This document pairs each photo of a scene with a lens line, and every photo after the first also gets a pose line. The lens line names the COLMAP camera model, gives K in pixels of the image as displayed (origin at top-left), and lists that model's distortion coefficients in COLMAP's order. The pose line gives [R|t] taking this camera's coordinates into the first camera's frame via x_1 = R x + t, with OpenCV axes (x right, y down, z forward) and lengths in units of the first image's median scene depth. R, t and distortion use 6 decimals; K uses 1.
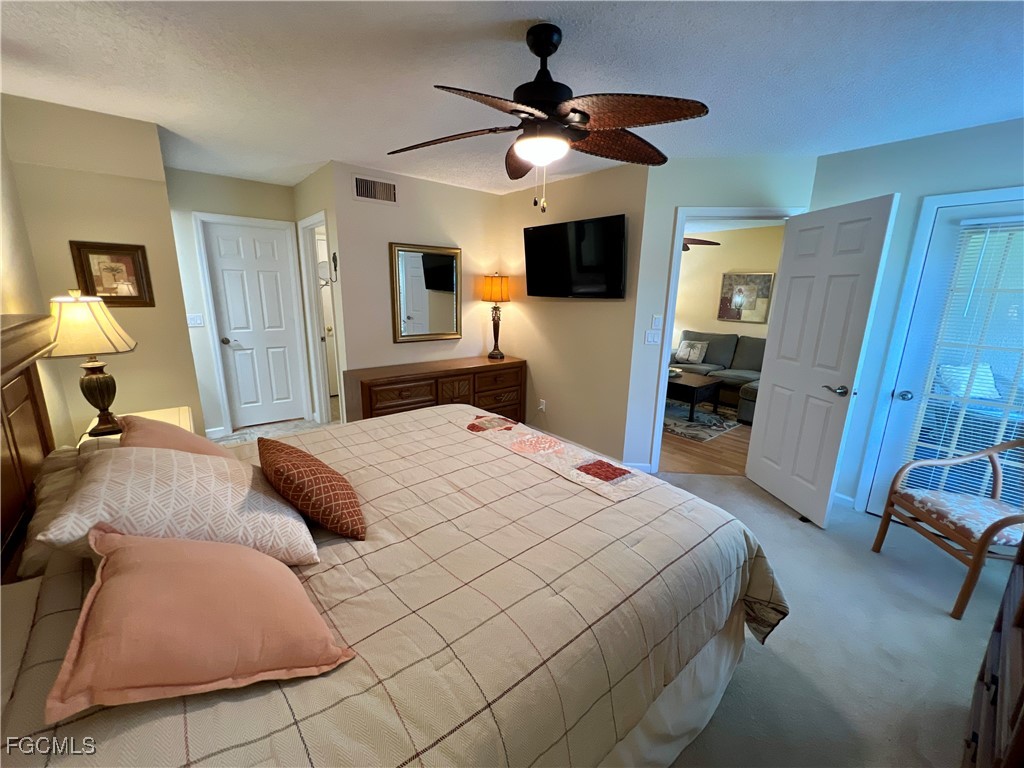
lens RADIAL K [[412.3, 0, 510.7], [0, 412.3, 386.3], [0, 0, 1]] dist [0.001655, 0.000339]
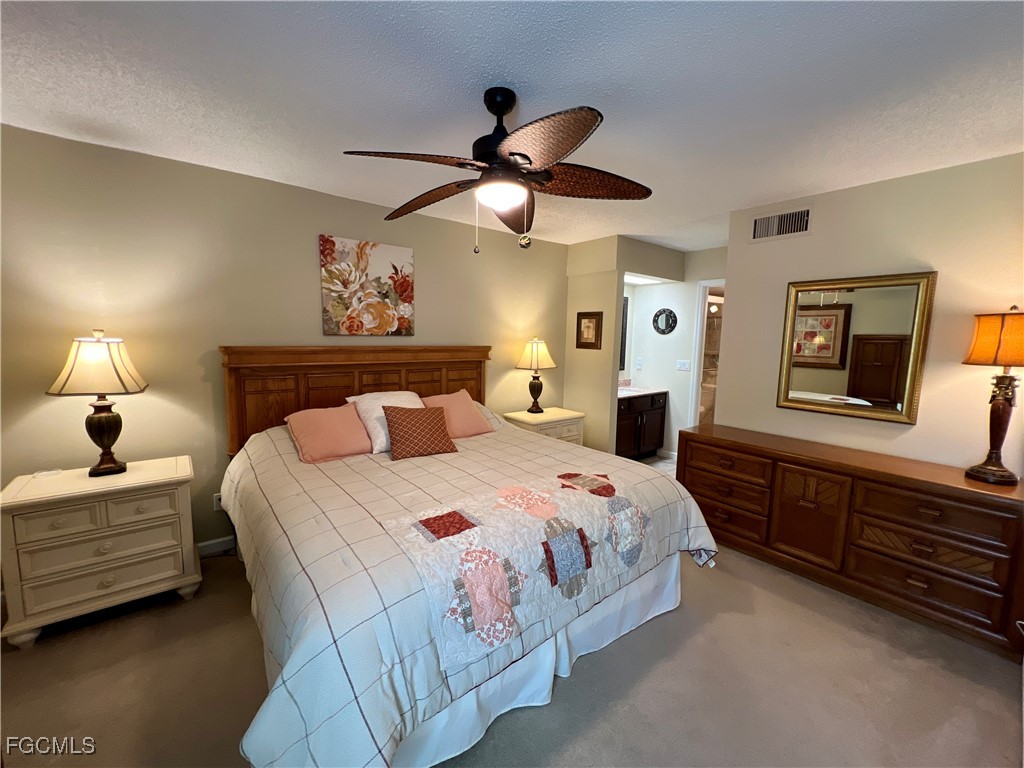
lens RADIAL K [[412.3, 0, 510.3], [0, 412.3, 384.5], [0, 0, 1]] dist [0.001655, 0.000339]
pose [[-0.012689, 0.100391, -0.994867, 0.749154], [-0.251345, 0.962682, 0.100349, -0.144525], [0.967815, 0.251328, 0.013017, 0.728047]]
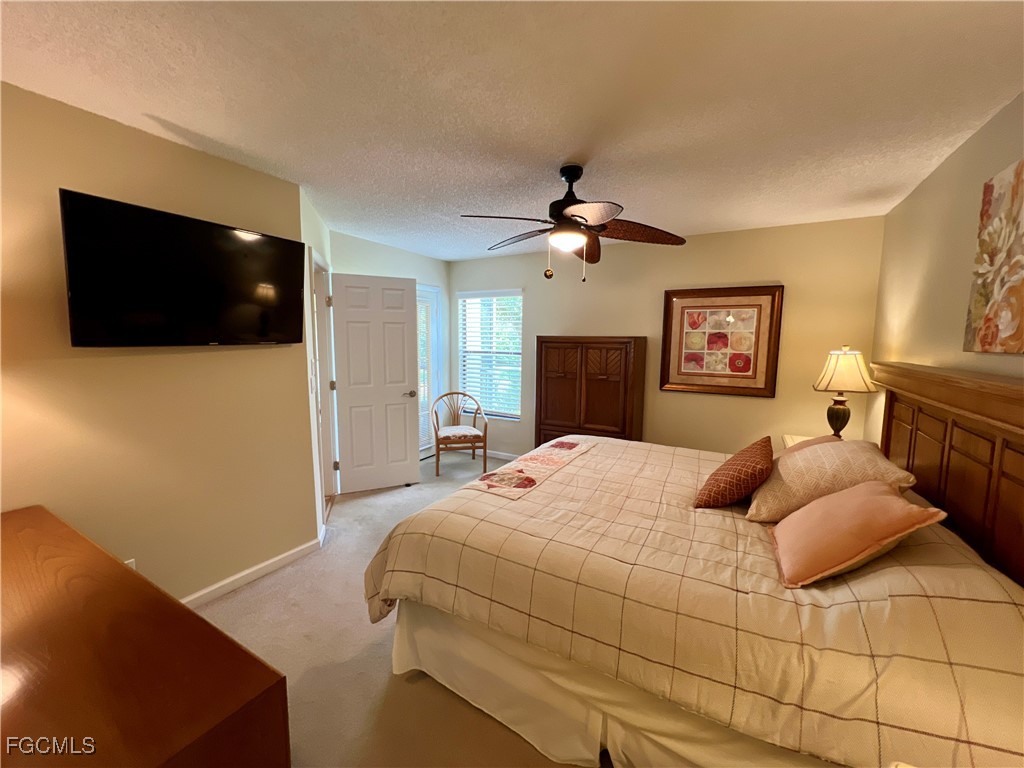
lens RADIAL K [[412.3, 0, 511.7], [0, 412.3, 381.8], [0, 0, 1]] dist [0.001655, 0.000339]
pose [[-0.361778, -0.121743, 0.924281, -0.809198], [0.201599, 0.957762, 0.205062, -0.281943], [-0.910205, 0.260522, -0.321954, 1.142137]]
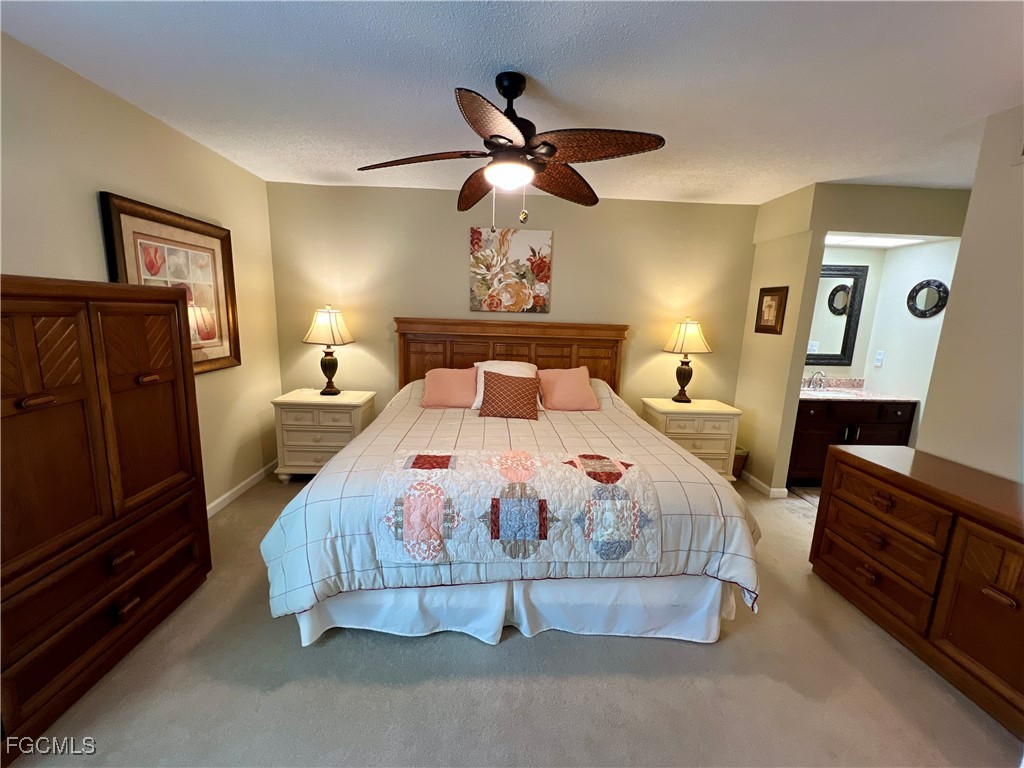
lens RADIAL K [[412.3, 0, 510.1], [0, 412.3, 383.6], [0, 0, 1]] dist [0.001655, 0.000339]
pose [[-0.598156, 0.099763, -0.795146, 0.655892], [-0.230336, 0.928950, 0.289823, -0.242116], [0.767564, 0.356510, -0.532678, 1.158977]]
